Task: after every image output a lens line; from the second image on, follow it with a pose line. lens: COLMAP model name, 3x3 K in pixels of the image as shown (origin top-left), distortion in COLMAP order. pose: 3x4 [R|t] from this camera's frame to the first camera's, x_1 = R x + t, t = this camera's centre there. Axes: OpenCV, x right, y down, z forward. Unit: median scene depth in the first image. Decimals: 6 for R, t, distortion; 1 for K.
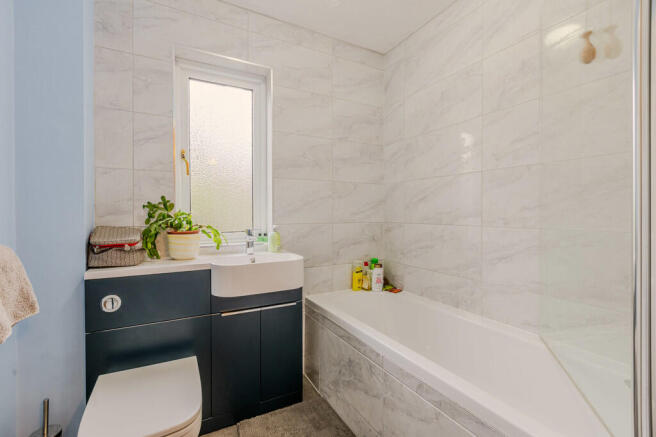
lens RADIAL K [[296.4, 0, 328.6], [0, 296.4, 217.1], [0, 0, 1]] dist [-0.001079, 0.000169]
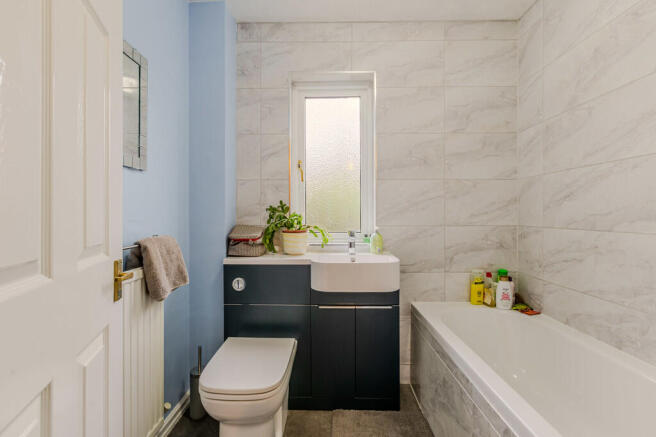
lens RADIAL K [[296.4, 0, 316.7], [0, 296.4, 216.9], [0, 0, 1]] dist [-0.001079, 0.000169]
pose [[0.866685, 0.003064, -0.498846, 0.157990], [-0.005861, 0.999975, -0.004041, -0.001392], [0.498821, 0.006426, 0.866681, 0.029569]]
